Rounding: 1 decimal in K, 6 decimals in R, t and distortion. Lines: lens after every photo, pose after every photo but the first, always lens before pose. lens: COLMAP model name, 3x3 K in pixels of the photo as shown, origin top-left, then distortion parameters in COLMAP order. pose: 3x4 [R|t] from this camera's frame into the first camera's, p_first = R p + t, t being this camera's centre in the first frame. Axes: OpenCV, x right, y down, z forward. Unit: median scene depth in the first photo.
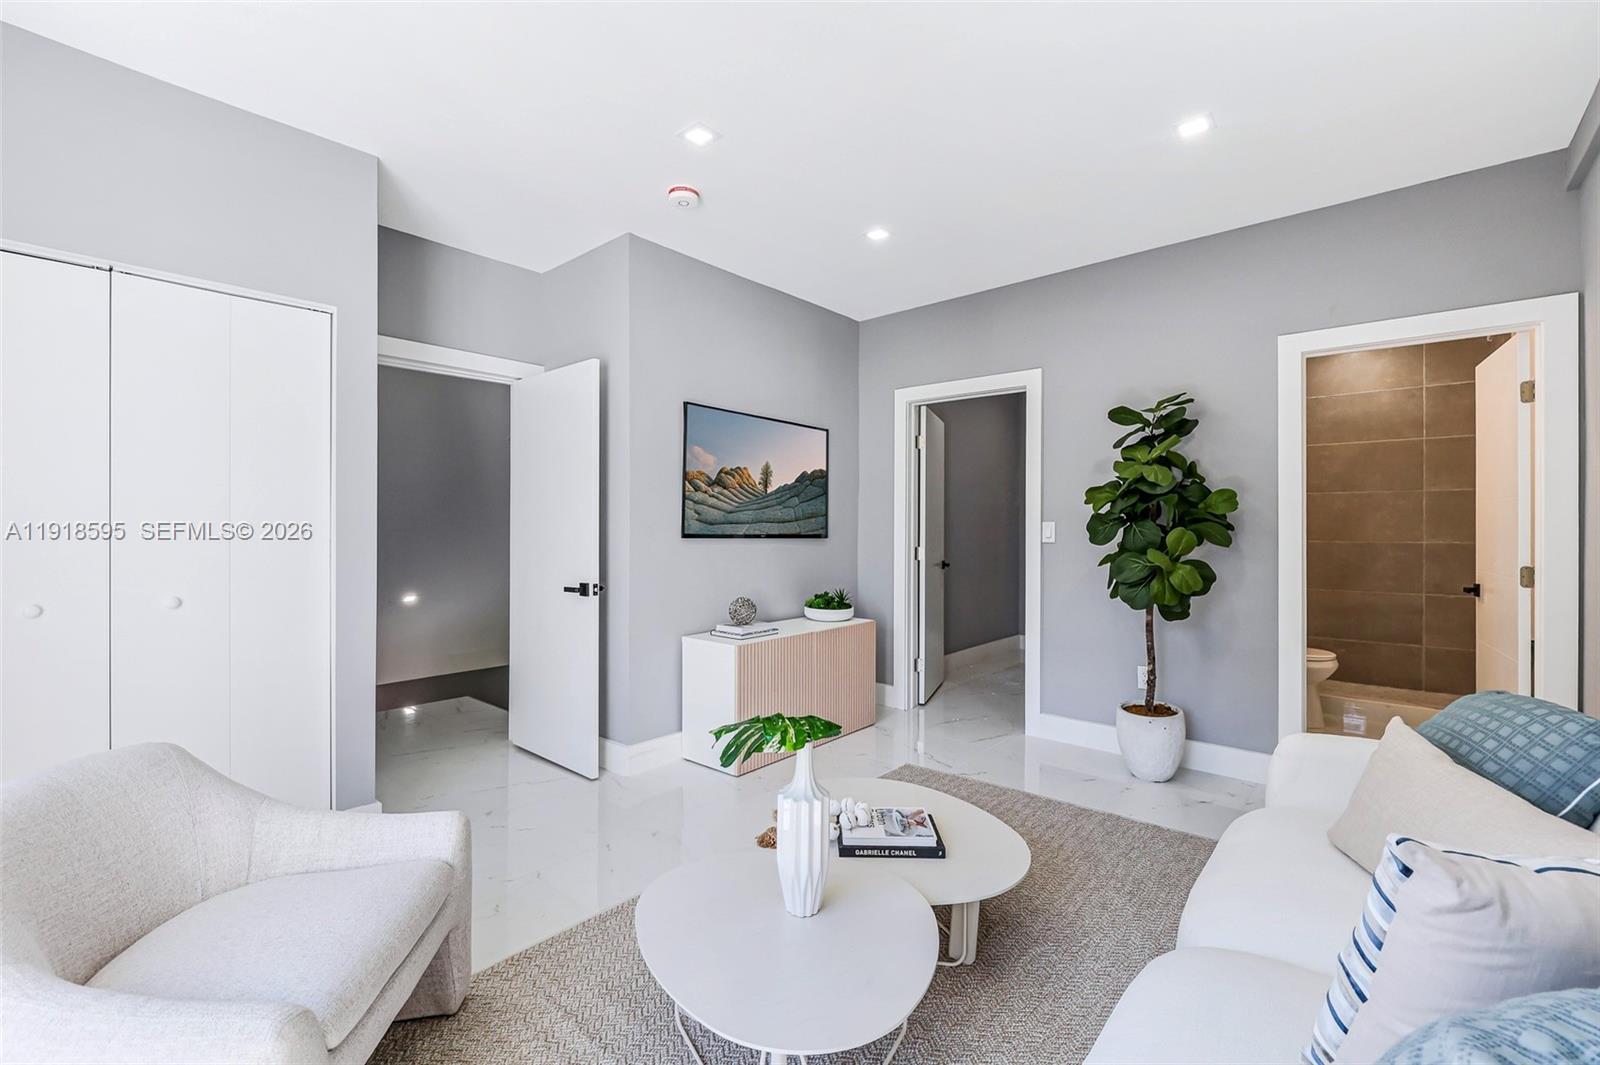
lens RADIAL K [[678.7, 0, 790.3], [0, 678.7, 524.7], [0, 0, 1]] dist [-0.000020, 0.000012]
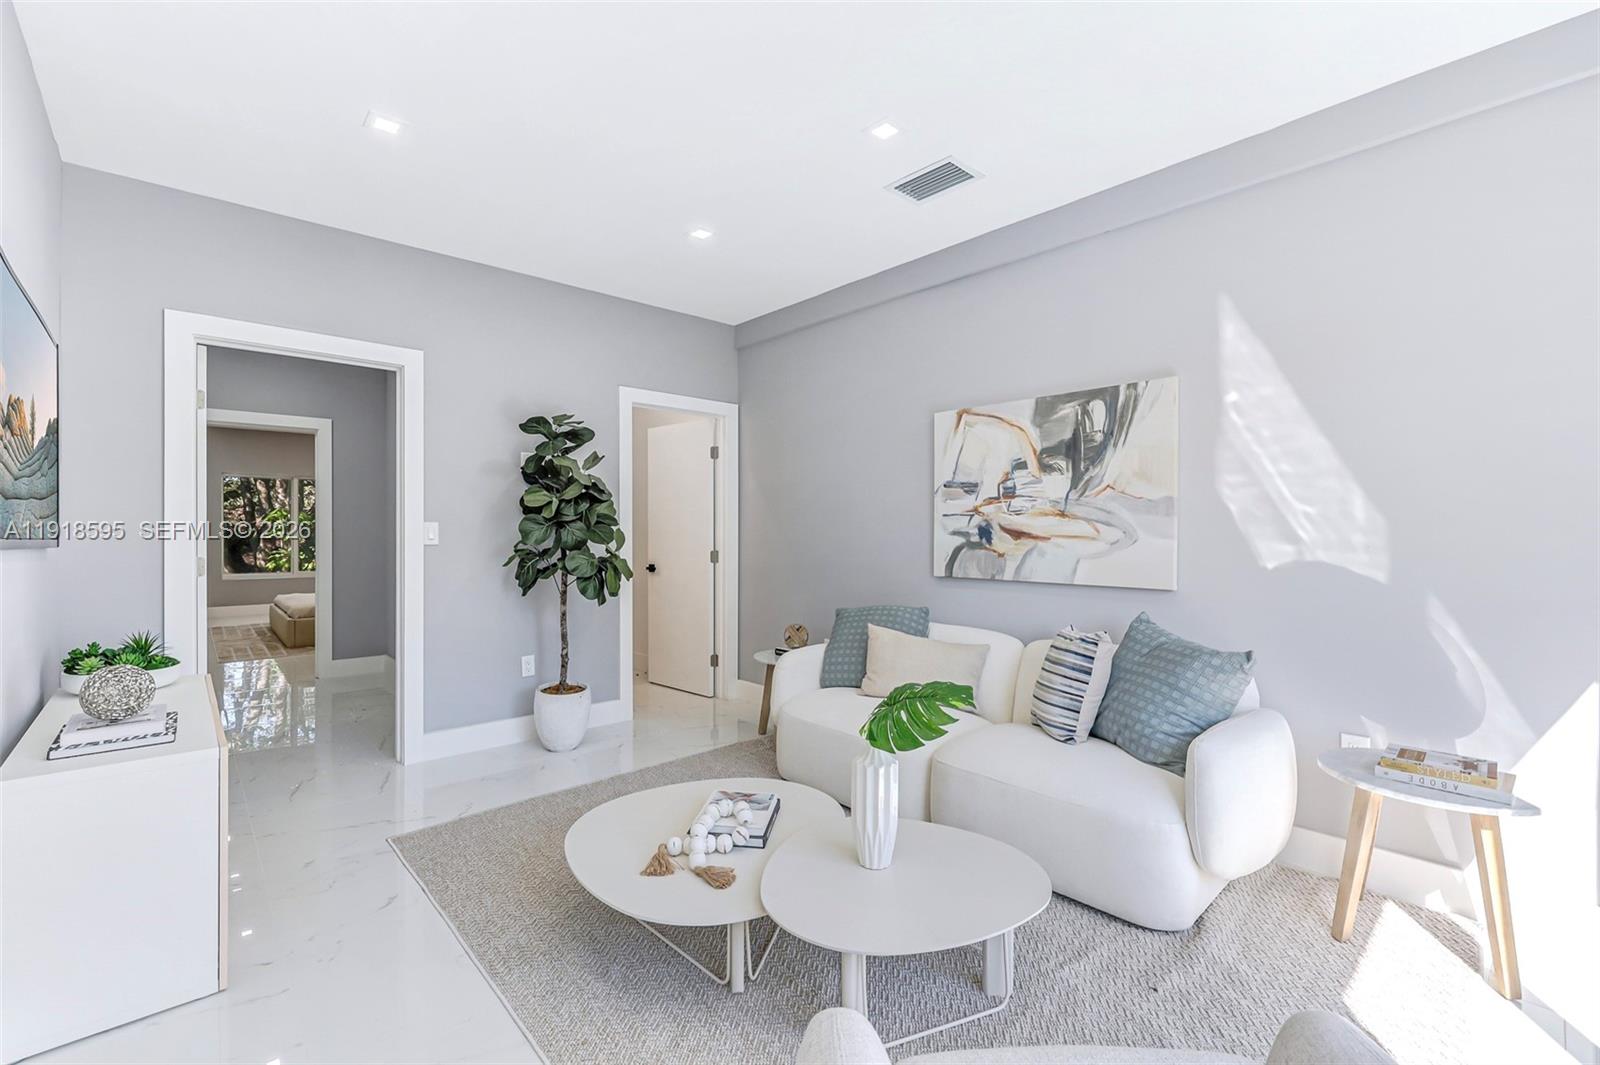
lens RADIAL K [[689.5, 0, 776.7], [0, 689.5, 535.6], [0, 0, 1]] dist [-0.000514, 0.000010]
pose [[0.132438, -0.007923, 0.991160, -0.551429], [-0.007346, 0.999933, 0.008975, 0.002416], [-0.991164, -0.008470, 0.132371, 0.482834]]
